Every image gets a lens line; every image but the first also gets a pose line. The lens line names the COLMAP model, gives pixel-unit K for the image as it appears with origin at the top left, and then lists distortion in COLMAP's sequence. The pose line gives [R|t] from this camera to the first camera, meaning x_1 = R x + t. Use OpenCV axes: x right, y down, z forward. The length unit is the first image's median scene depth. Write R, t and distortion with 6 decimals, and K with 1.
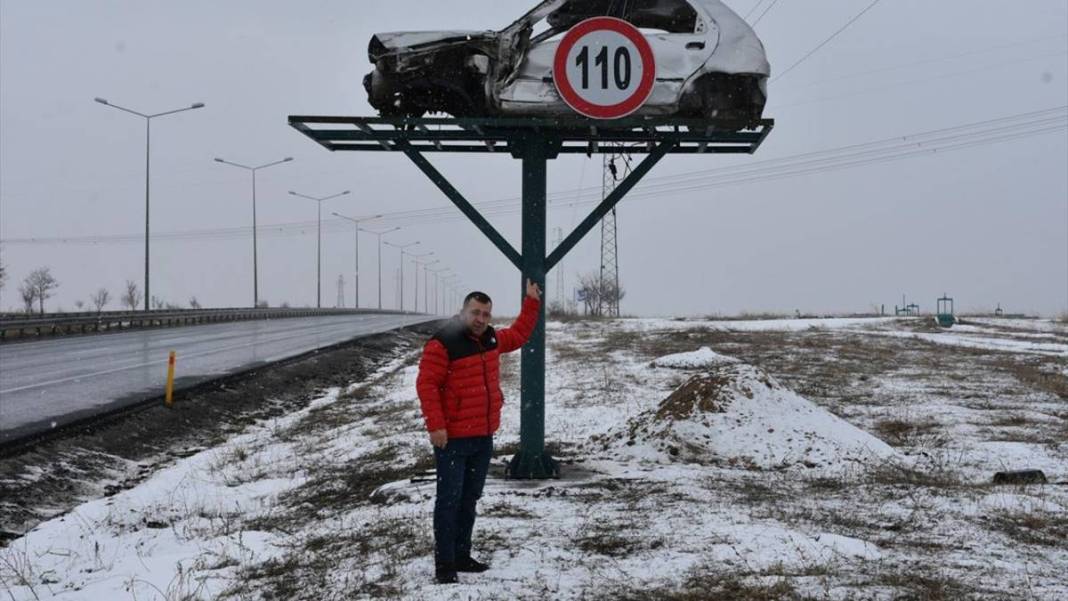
lens RADIAL K [[1474.3, 0, 534.0], [0, 1474.3, 300.5], [0, 0, 1]] dist [-0.052603, -0.021205]
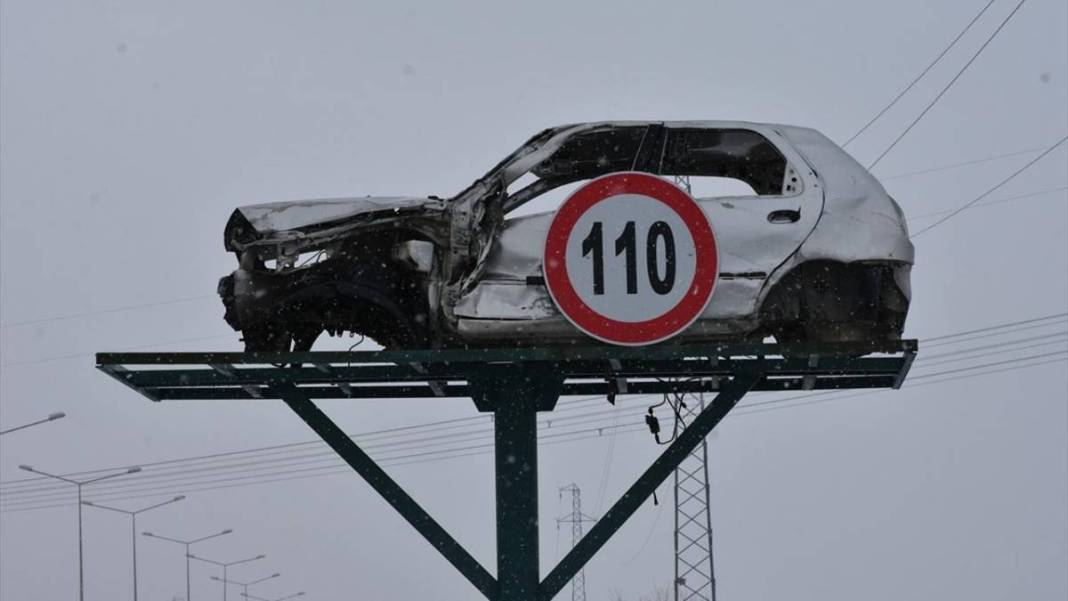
lens RADIAL K [[3599.8, 0, 534.0], [0, 3599.8, 300.5], [0, 0, 1]] dist [-0.122289, -0.477211]
pose [[0.999675, -0.024359, 0.007520, -0.001899], [0.024995, 0.994547, -0.101249, 0.003311], [-0.005013, 0.101404, 0.994833, -0.392906]]
